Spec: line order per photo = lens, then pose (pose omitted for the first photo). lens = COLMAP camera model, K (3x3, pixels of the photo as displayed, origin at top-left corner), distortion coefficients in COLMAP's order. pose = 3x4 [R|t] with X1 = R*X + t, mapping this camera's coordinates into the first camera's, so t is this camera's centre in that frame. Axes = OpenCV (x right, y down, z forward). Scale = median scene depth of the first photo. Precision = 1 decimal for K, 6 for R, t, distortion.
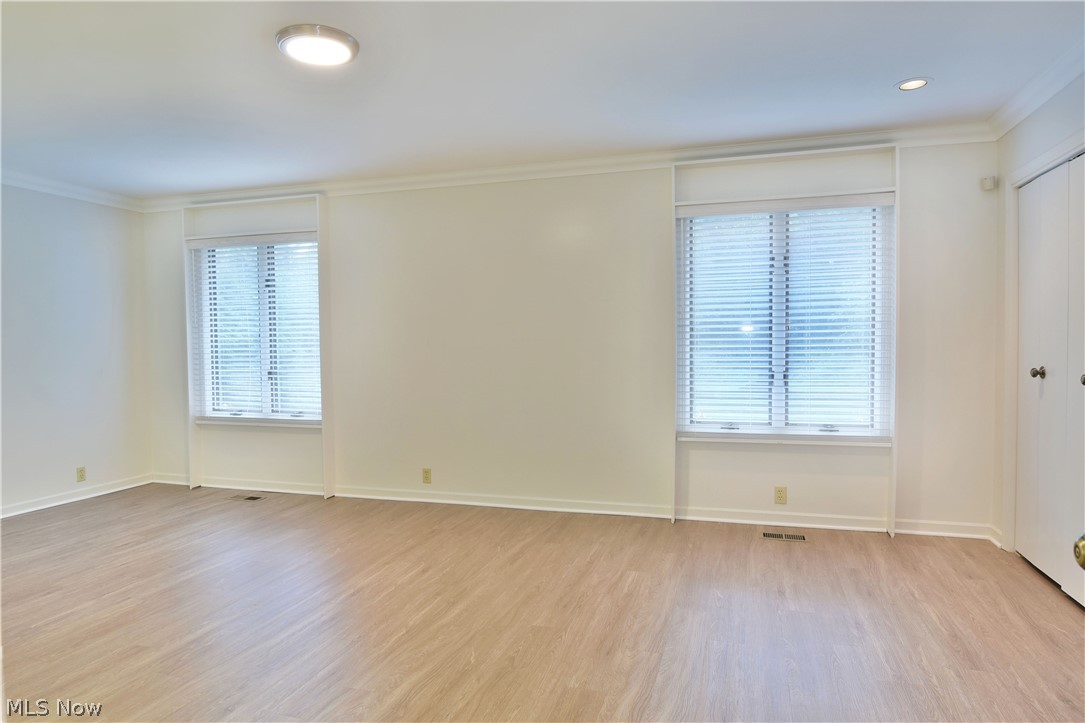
lens RADIAL K [[657.9, 0, 540.3], [0, 657.9, 366.0], [0, 0, 1]] dist [-0.013154, -0.005686]
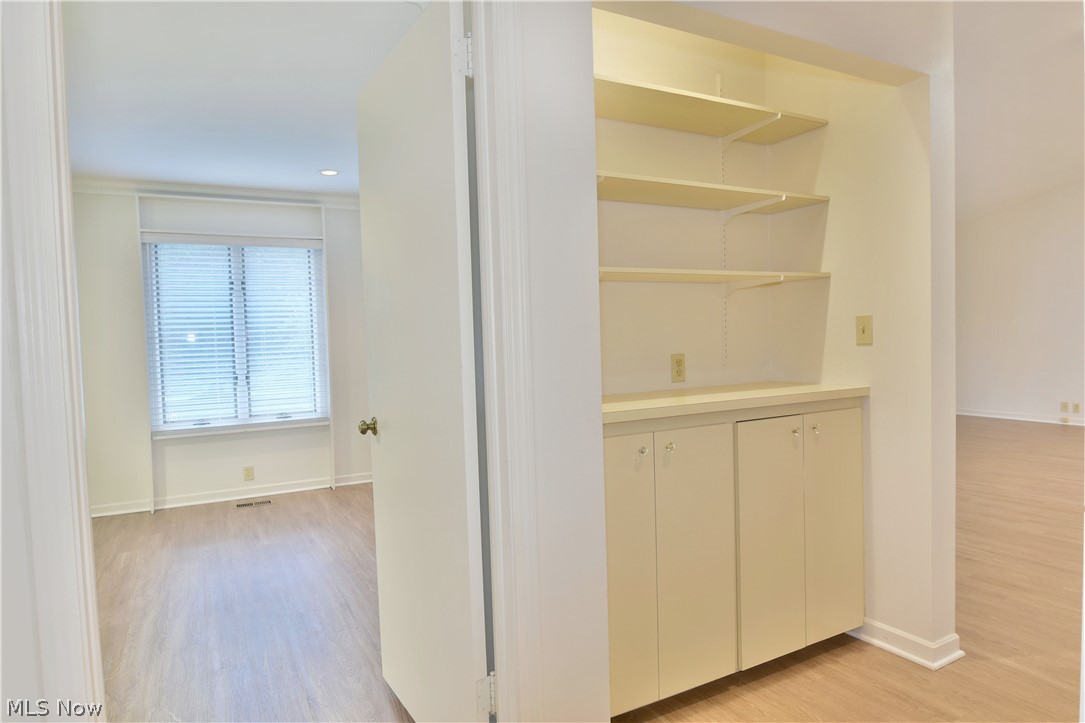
lens RADIAL K [[657.9, 0, 546.7], [0, 657.9, 369.2], [0, 0, 1]] dist [-0.013154, -0.005686]
pose [[0.694893, -0.042578, 0.717852, -0.126666], [0.047821, 0.998772, 0.012948, 0.011000], [-0.717522, 0.025331, 0.696076, -0.278777]]
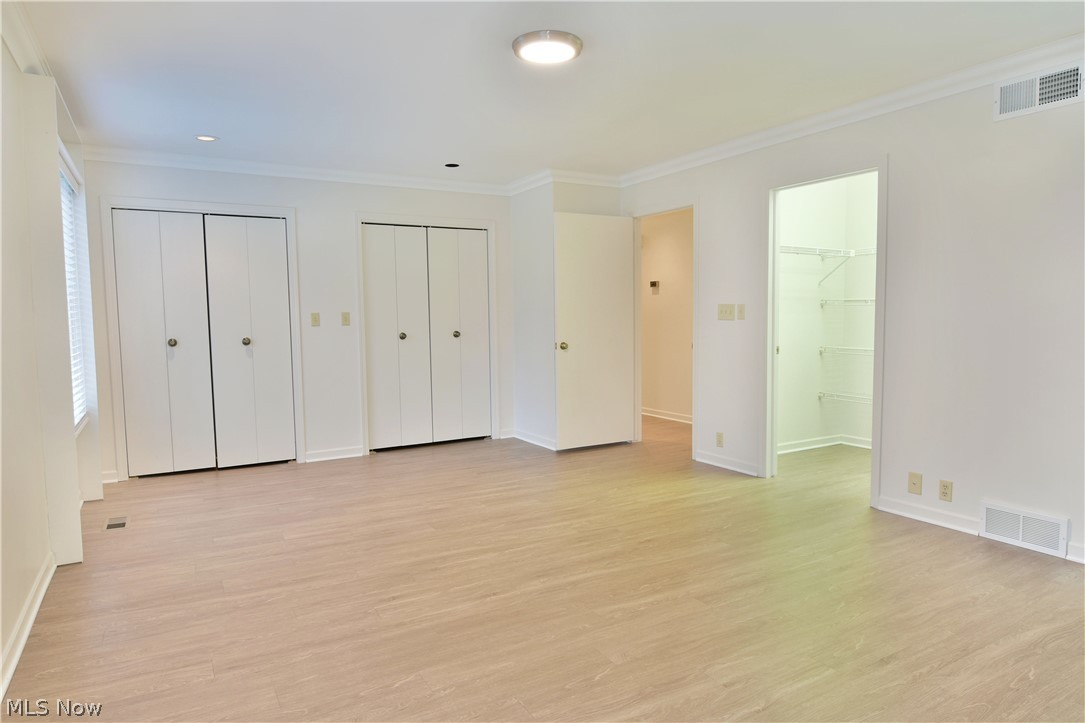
lens RADIAL K [[657.9, 0, 541.1], [0, 657.9, 362.0], [0, 0, 1]] dist [-0.013154, -0.005686]
pose [[-0.732391, -0.028643, 0.680281, -0.719869], [0.046279, 0.994710, 0.091706, -0.036603], [-0.679309, 0.098647, -0.727192, 1.213987]]
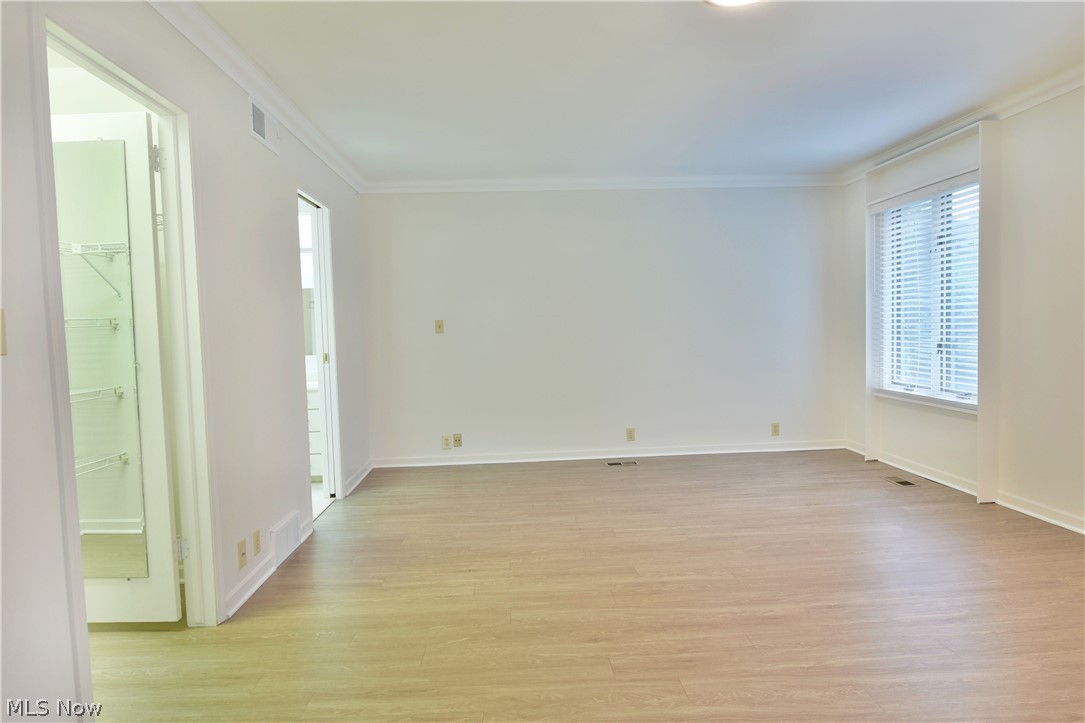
lens RADIAL K [[657.9, 0, 546.9], [0, 657.9, 370.9], [0, 0, 1]] dist [-0.013154, -0.005686]
pose [[0.347342, 0.063179, -0.935608, 0.280014], [-0.010671, 0.997930, 0.063426, -0.006386], [0.937678, -0.012046, 0.347297, 0.278106]]
